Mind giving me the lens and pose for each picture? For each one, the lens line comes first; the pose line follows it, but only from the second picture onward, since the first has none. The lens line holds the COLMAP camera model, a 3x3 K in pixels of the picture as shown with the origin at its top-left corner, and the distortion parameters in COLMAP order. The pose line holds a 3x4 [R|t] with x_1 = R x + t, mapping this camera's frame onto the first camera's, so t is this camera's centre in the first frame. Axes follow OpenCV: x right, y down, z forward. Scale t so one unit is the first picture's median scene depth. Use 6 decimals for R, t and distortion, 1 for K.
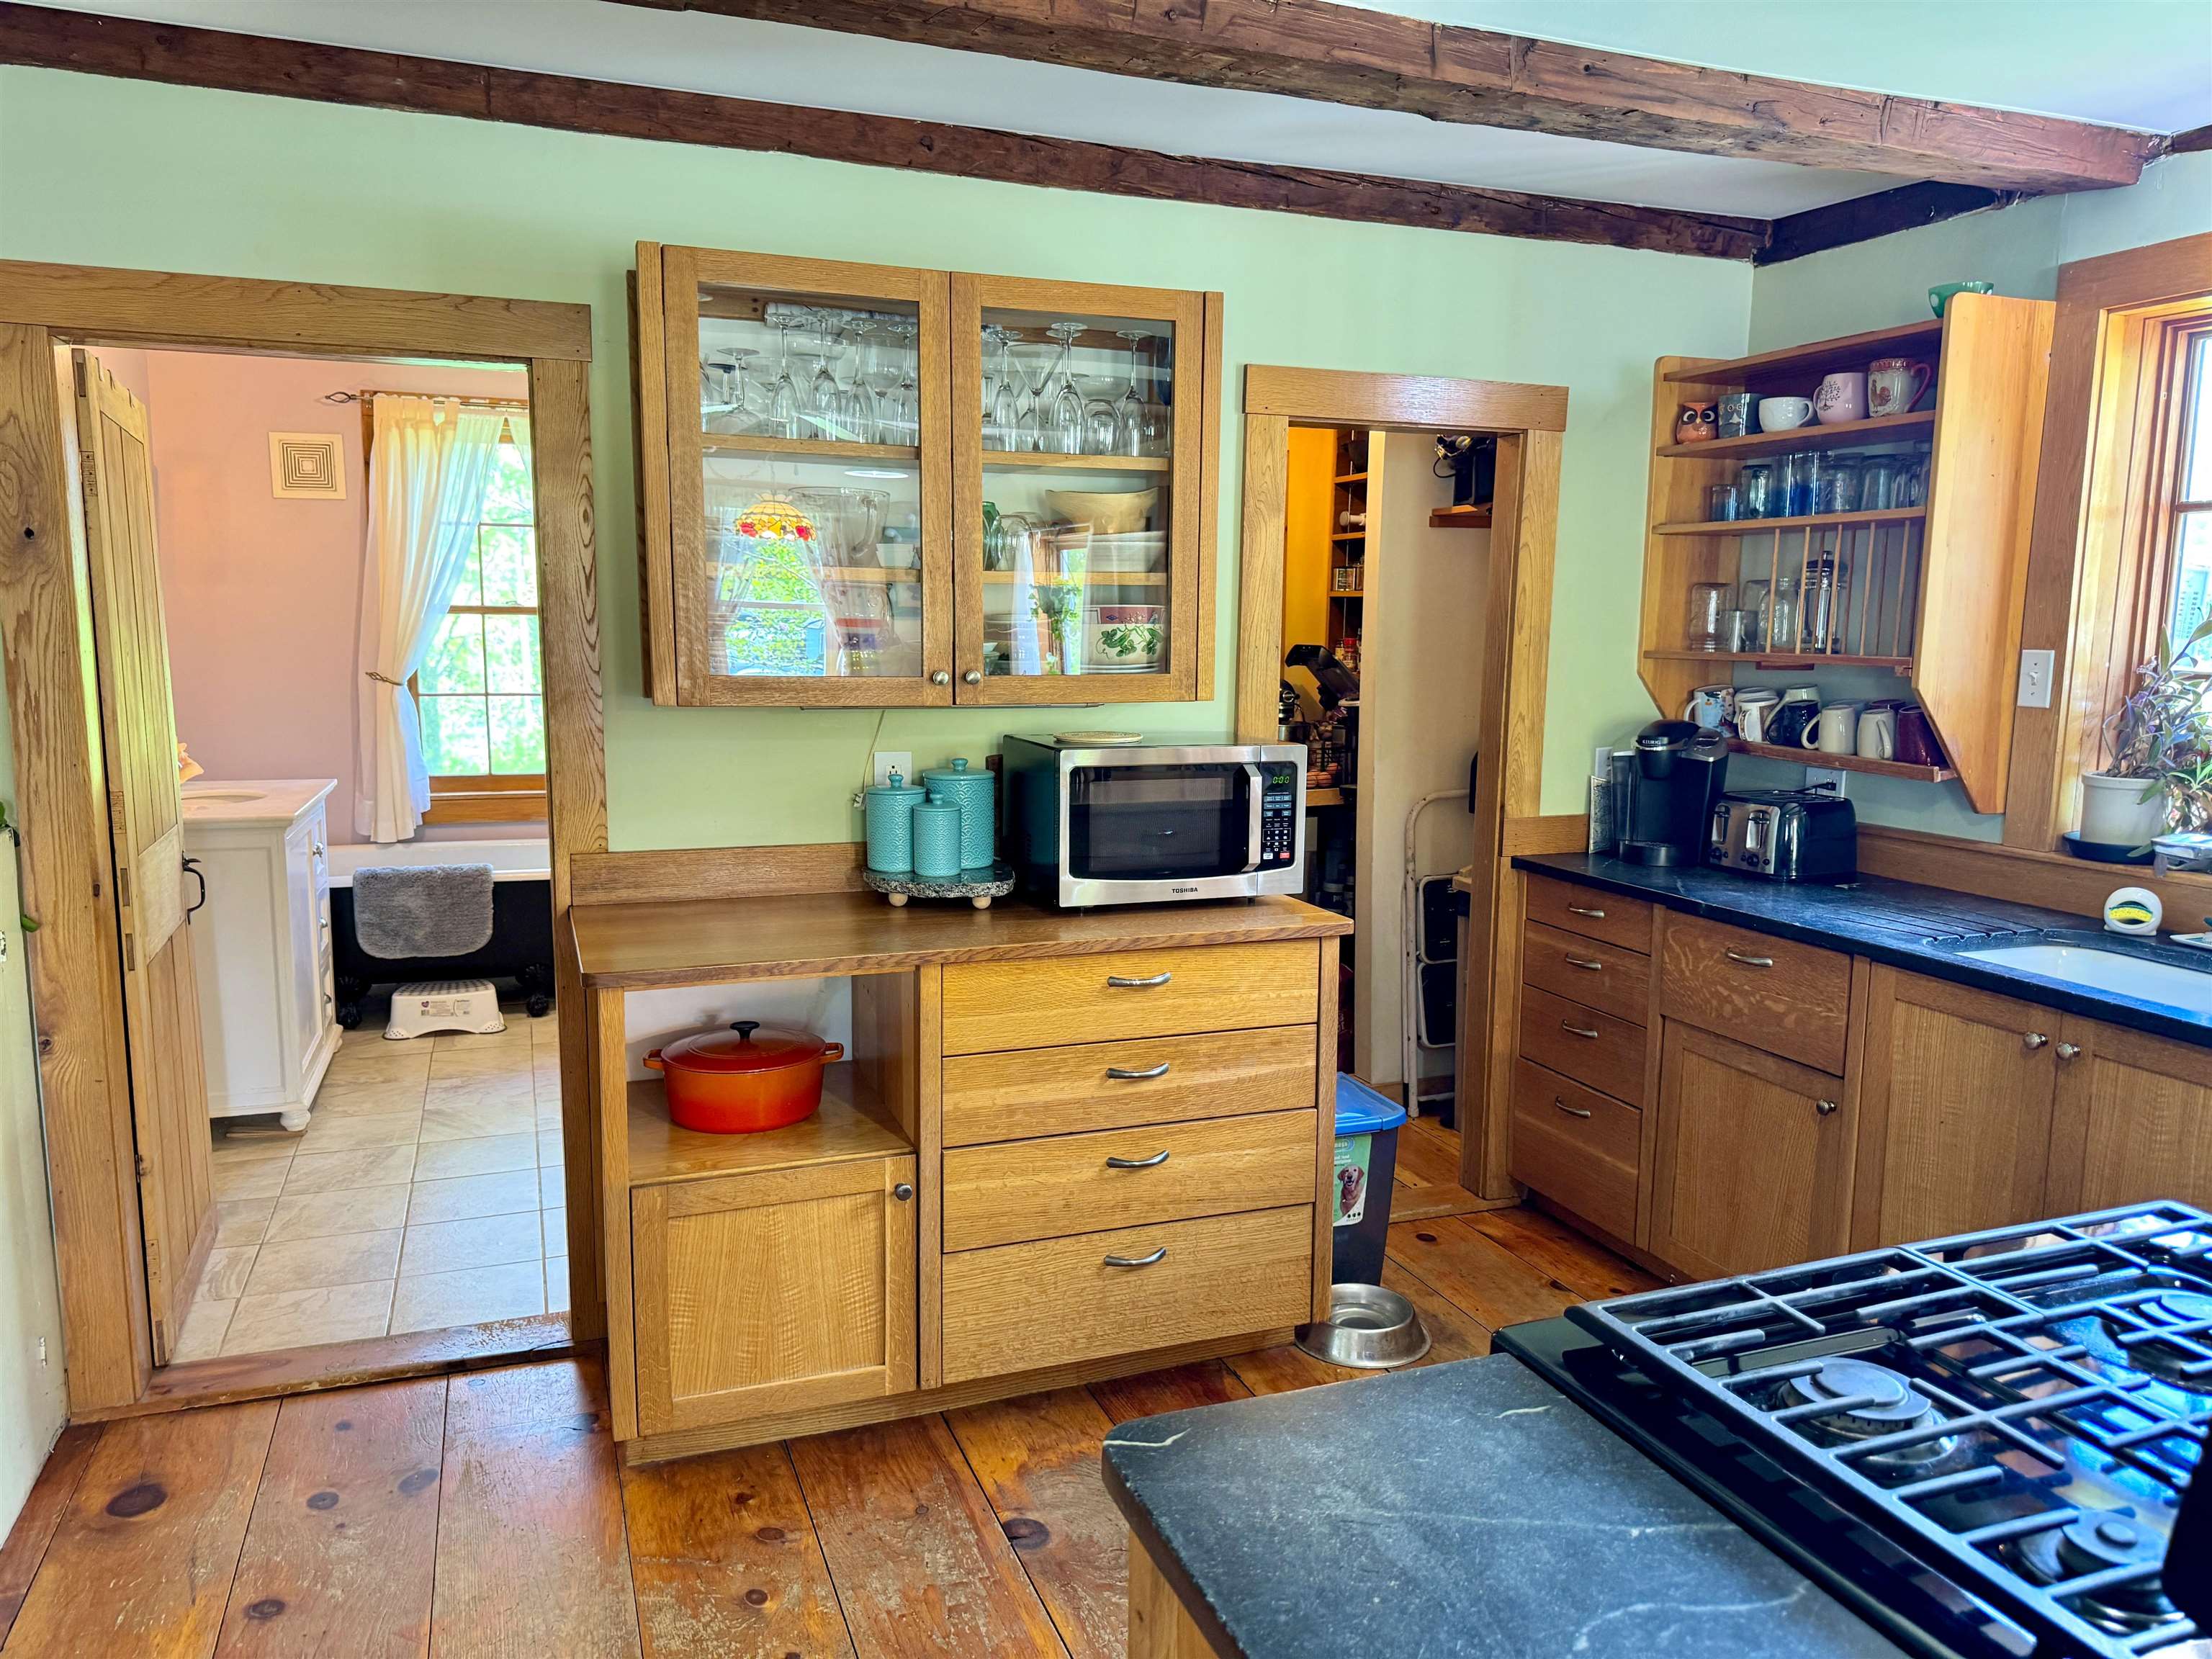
lens RADIAL K [[1557.9, 0, 1106.0], [0, 1557.9, 829.5], [0, 0, 1]] dist [0.067502, -0.117689]
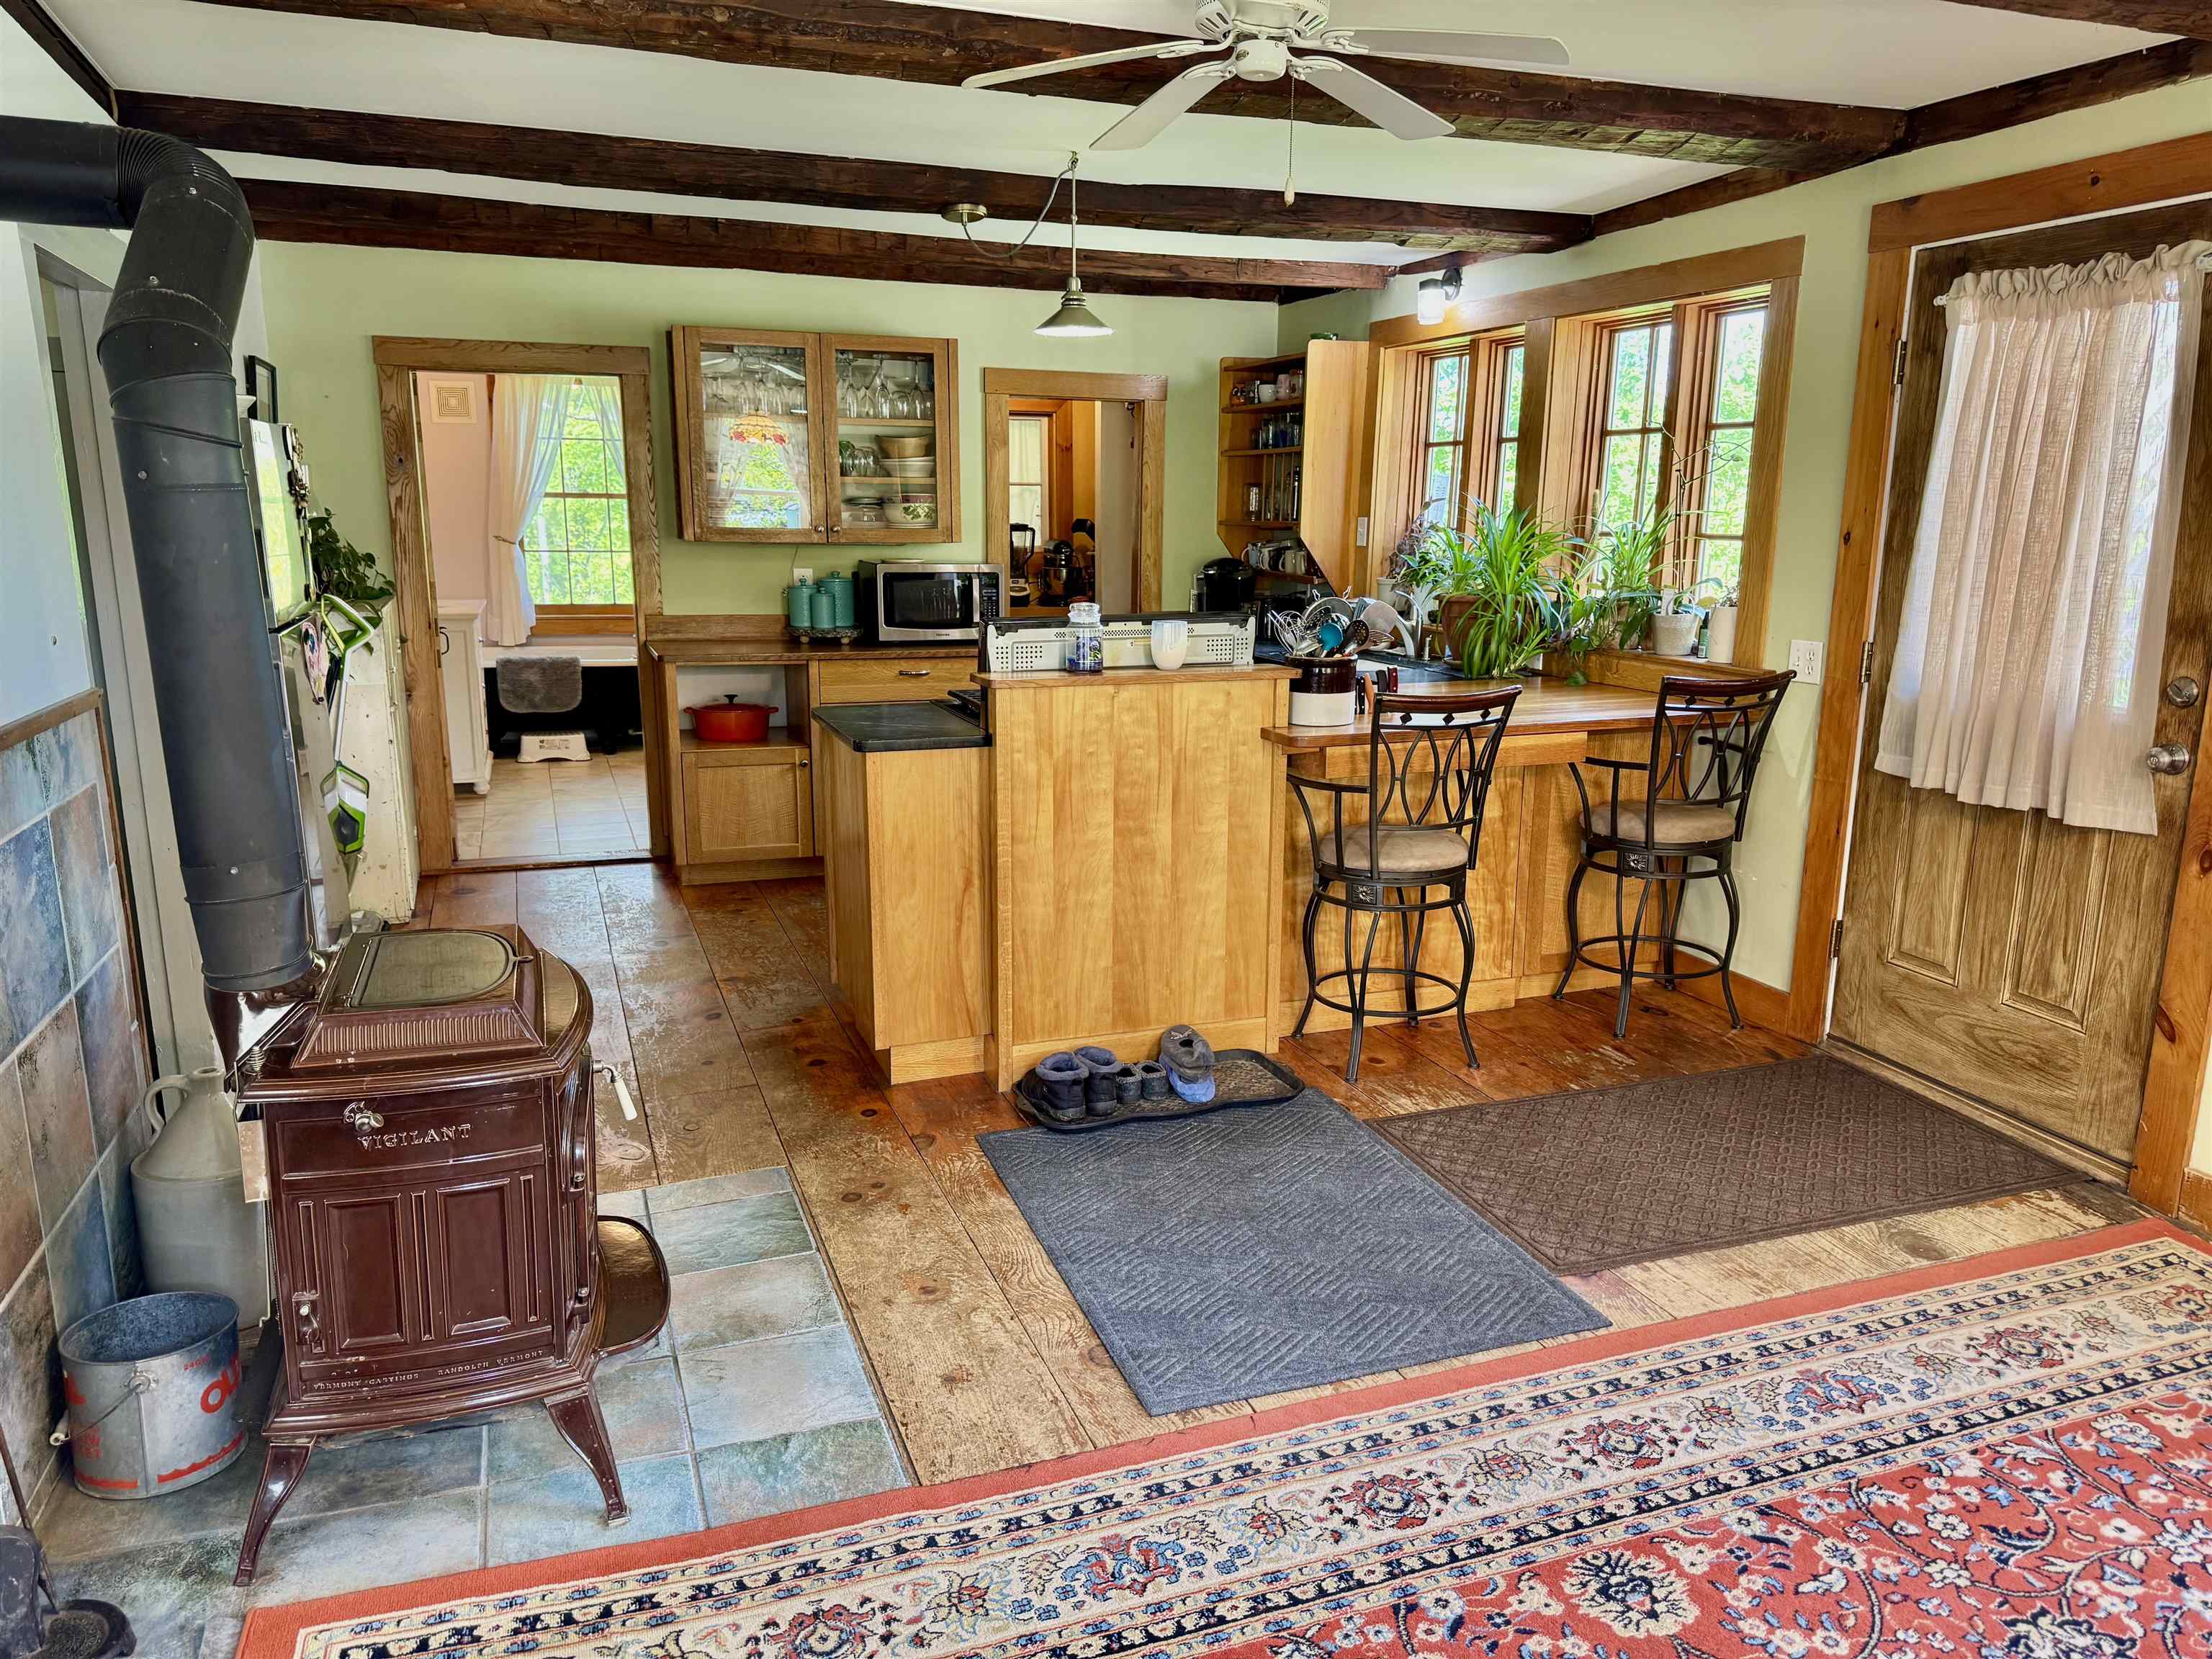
lens RADIAL K [[1509.5, 0, 1106.0], [0, 1509.5, 829.5], [0, 0, 1]] dist [0.081219, -0.105037]
pose [[0.999999, 0.000737, -0.000856, 0.260523], [-0.000670, 0.997189, 0.074922, 0.141816], [0.000909, -0.074921, 0.997189, -0.989057]]
